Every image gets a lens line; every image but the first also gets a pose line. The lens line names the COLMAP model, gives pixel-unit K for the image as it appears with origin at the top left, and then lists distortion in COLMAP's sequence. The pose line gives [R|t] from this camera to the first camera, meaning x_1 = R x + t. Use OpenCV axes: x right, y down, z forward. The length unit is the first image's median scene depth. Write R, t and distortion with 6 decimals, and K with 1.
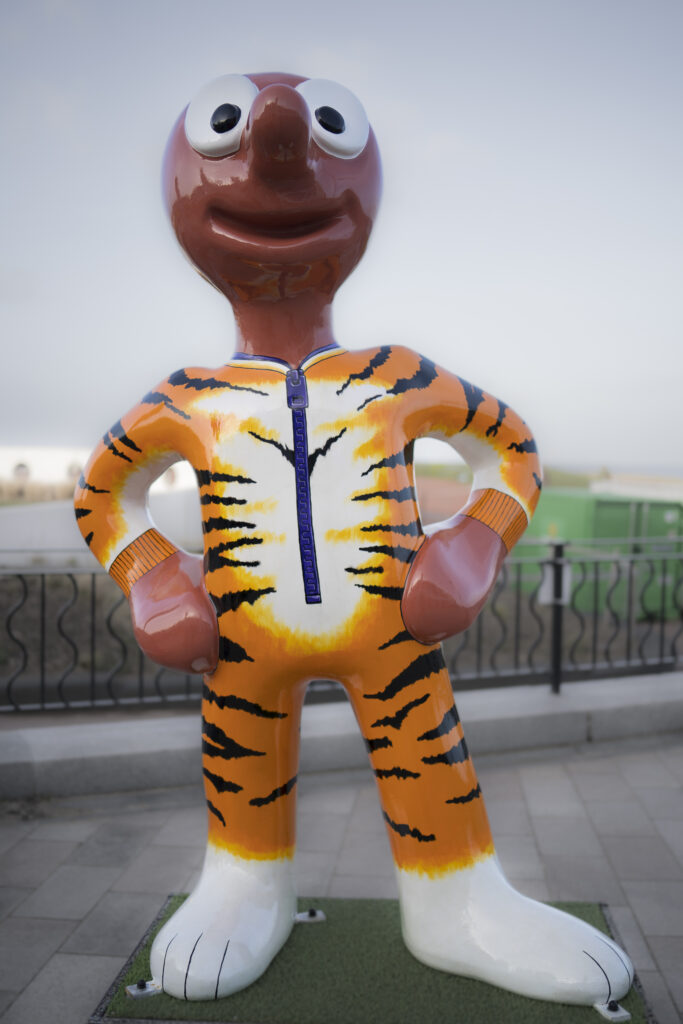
lens RADIAL K [[1073.7, 0, 347.1], [0, 1073.7, 498.5], [0, 0, 1]] dist [-0.066324, 0.008032]
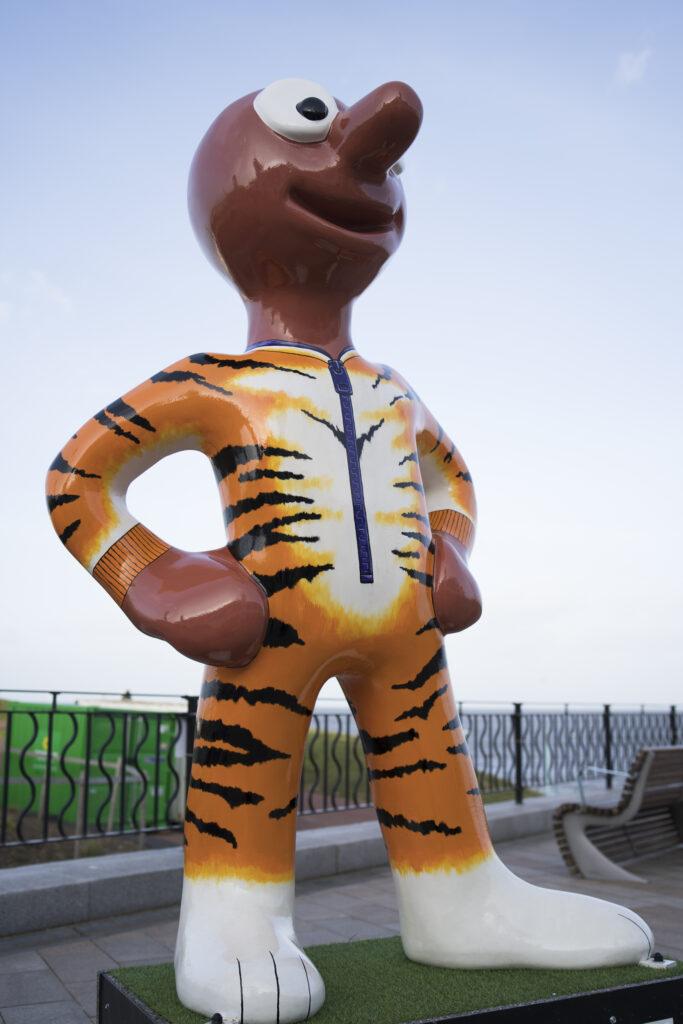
lens RADIAL K [[1045.7, 0, 341.5], [0, 1045.7, 512.0], [0, 0, 1]] dist [-0.059575, -0.014775]
pose [[0.869145, 0.083851, 0.487398, -0.522459], [0.021806, 0.978066, -0.207150, 0.231136], [-0.494077, 0.190671, 0.848252, 0.179515]]
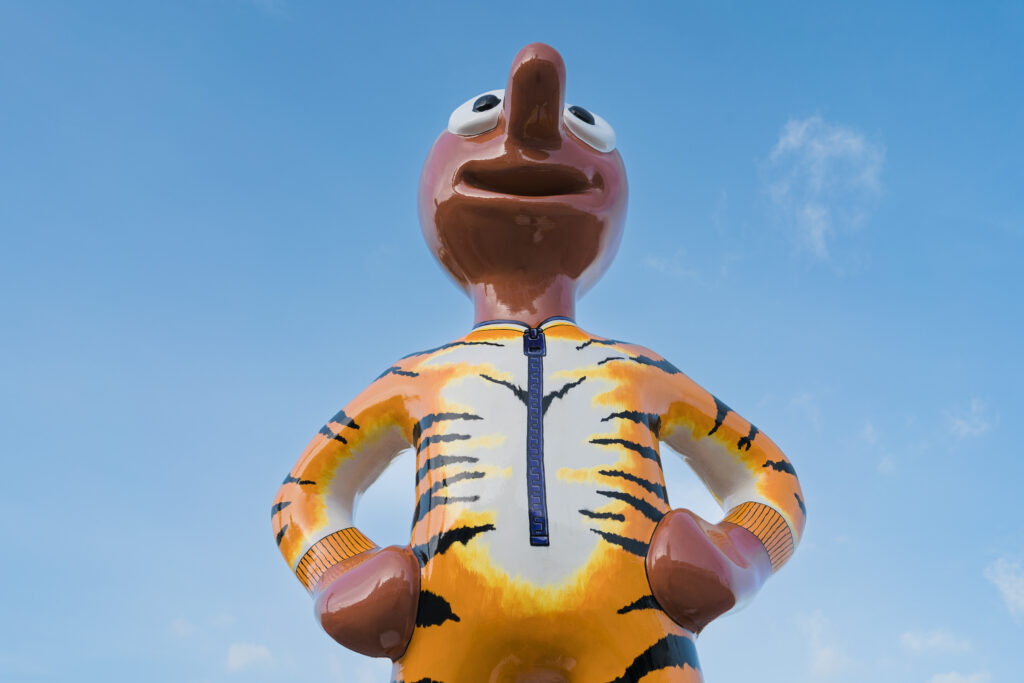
lens RADIAL K [[1032.1, 0, 512.0], [0, 1032.1, 341.5], [0, 0, 1]] dist [0.015025, 0.001009]
pose [[0.996775, 0.041773, -0.068519, -0.004409], [-0.073952, 0.809698, -0.582168, 0.430302], [0.031161, 0.585358, 0.810176, 0.263014]]
